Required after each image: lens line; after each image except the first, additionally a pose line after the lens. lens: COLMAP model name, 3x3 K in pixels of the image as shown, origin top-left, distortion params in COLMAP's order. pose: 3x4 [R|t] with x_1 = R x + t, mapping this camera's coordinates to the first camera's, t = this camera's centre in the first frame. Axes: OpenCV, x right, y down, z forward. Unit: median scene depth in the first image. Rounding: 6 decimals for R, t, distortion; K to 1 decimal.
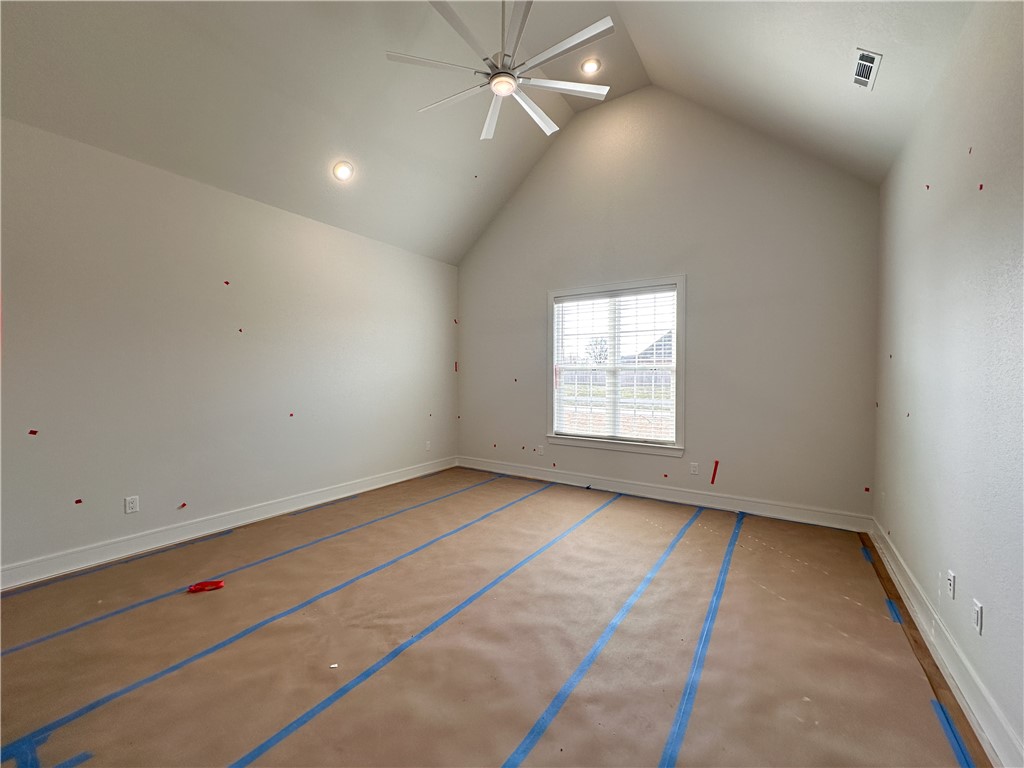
lens RADIAL K [[411.3, 0, 513.6], [0, 411.3, 382.6], [0, 0, 1]] dist [0.000501, 0.000505]
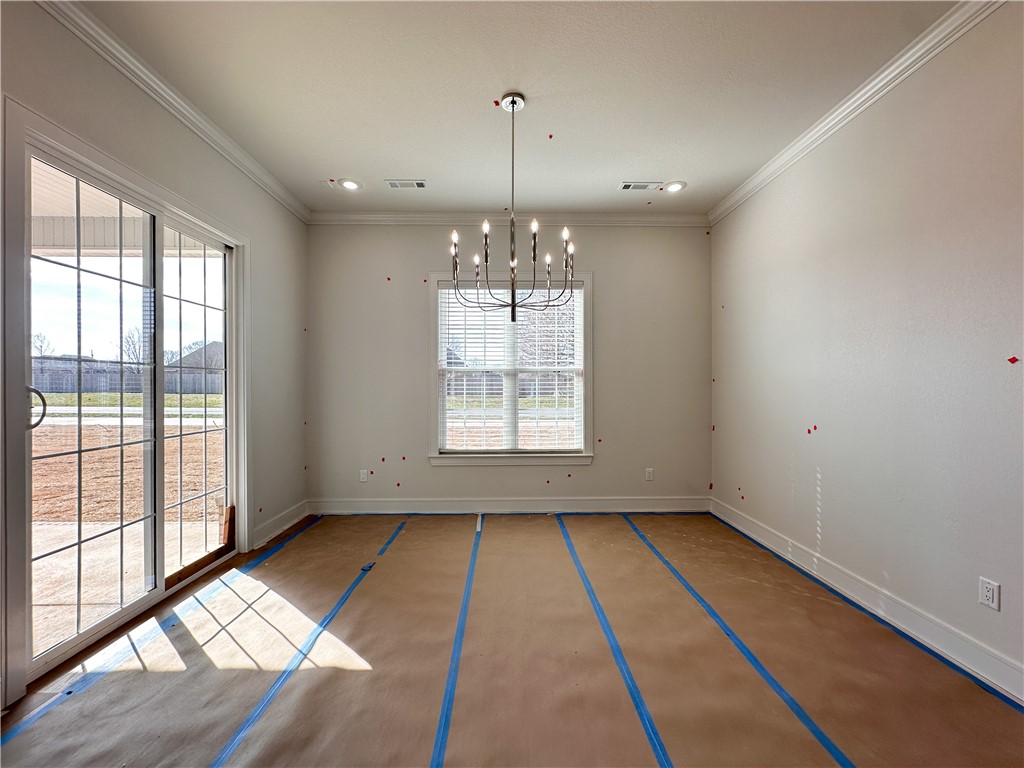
lens RADIAL K [[411.3, 0, 510.2], [0, 411.3, 384.3], [0, 0, 1]] dist [0.000501, 0.000505]
pose [[0.832036, -0.005733, 0.554692, -0.246118], [0.017707, 0.999712, -0.016228, 0.008503], [-0.554439, 0.023324, 0.831897, 0.292270]]
